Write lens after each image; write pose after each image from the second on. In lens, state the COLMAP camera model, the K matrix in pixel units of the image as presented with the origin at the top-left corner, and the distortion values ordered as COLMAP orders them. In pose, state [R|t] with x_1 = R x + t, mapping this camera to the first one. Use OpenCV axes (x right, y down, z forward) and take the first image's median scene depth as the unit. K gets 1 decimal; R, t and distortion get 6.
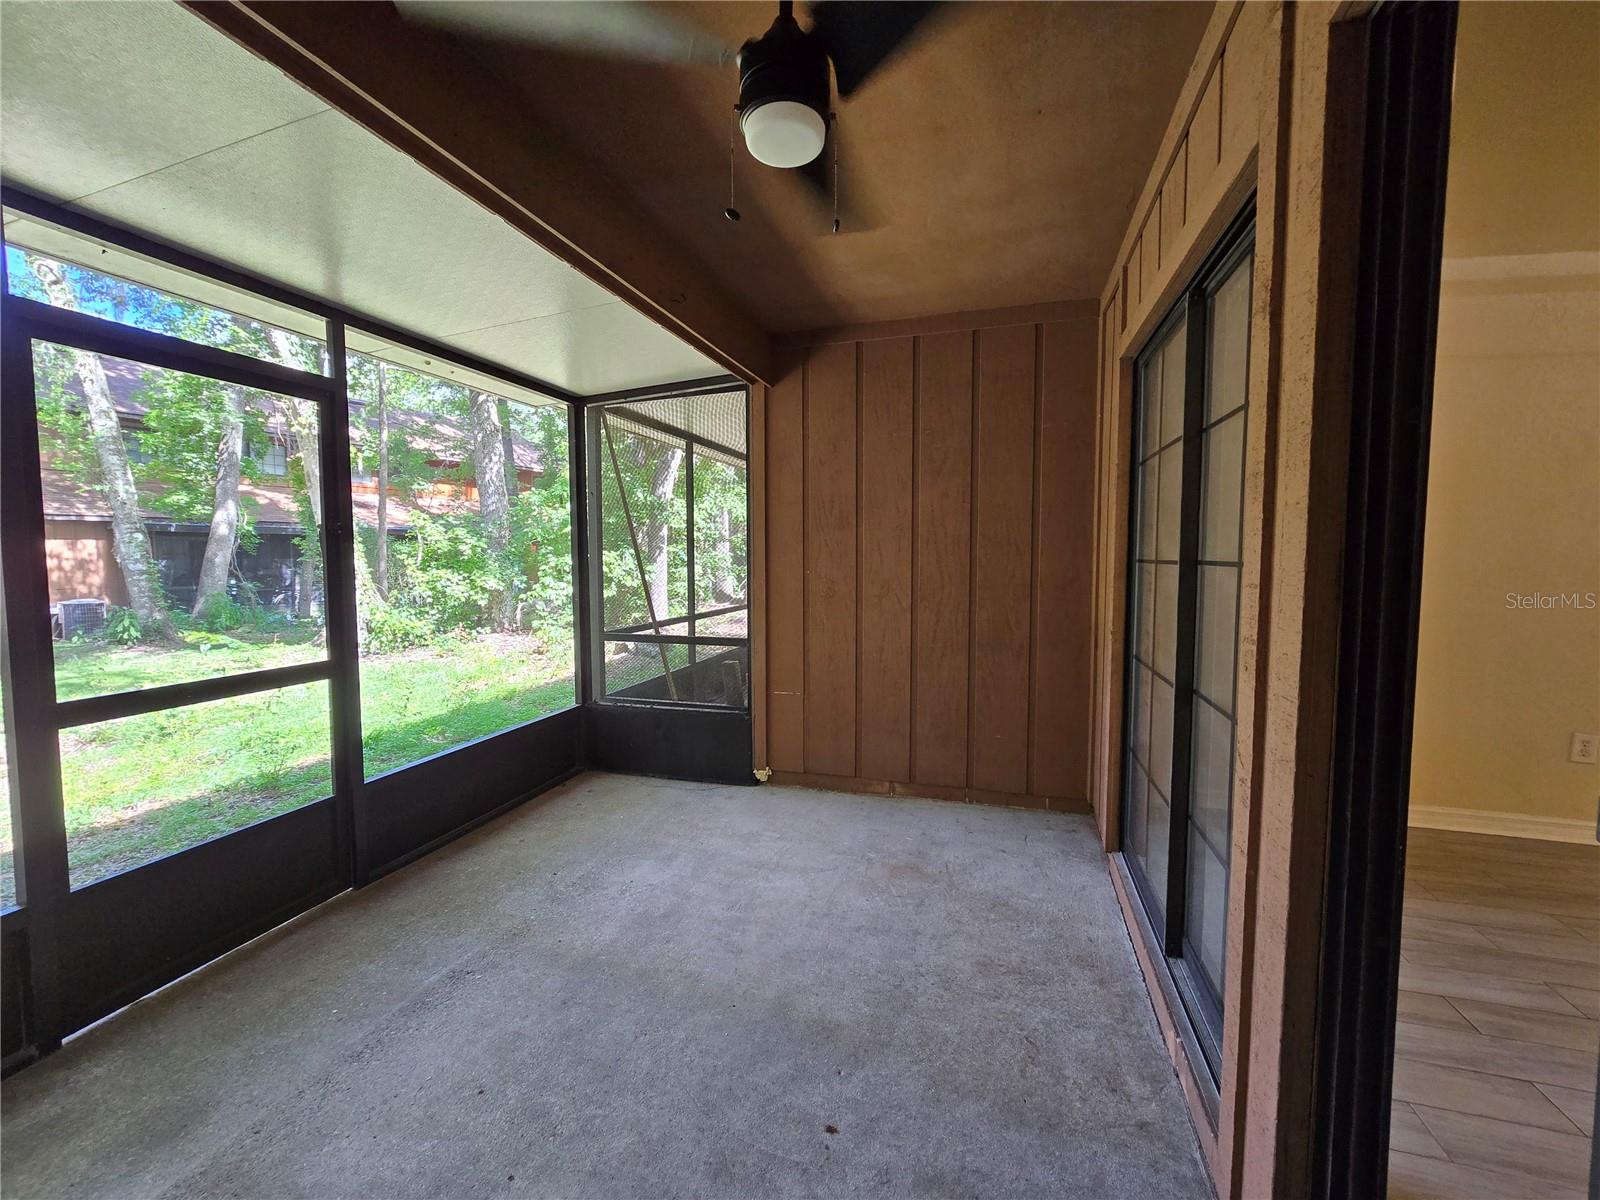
lens RADIAL K [[656.7, 0, 800.3], [0, 656.7, 596.9], [0, 0, 1]] dist [-0.002000, -0.000331]
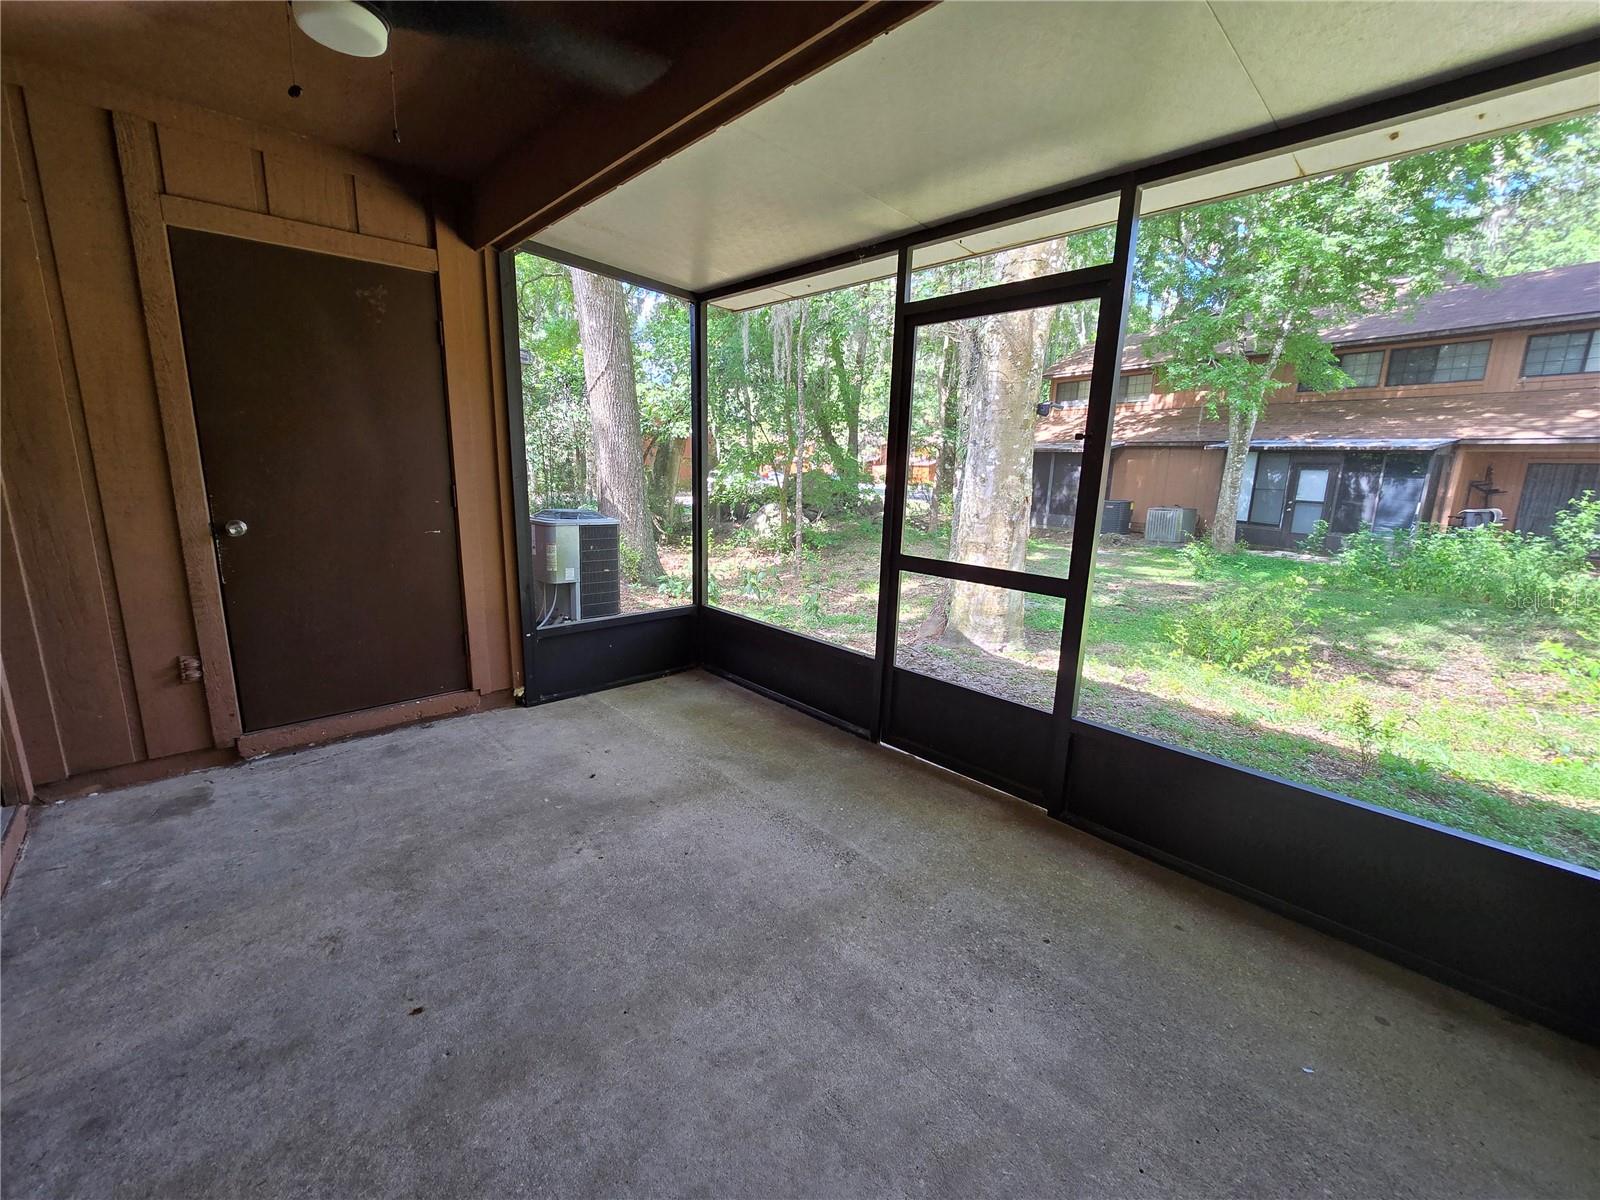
lens RADIAL K [[656.7, 0, 792.4], [0, 656.7, 595.7], [0, 0, 1]] dist [-0.002000, -0.000331]
pose [[-0.507266, 0.161173, -0.846584, 0.348345], [-0.082500, 0.968762, 0.233866, -0.081925], [0.857832, 0.188475, -0.478123, 1.260746]]
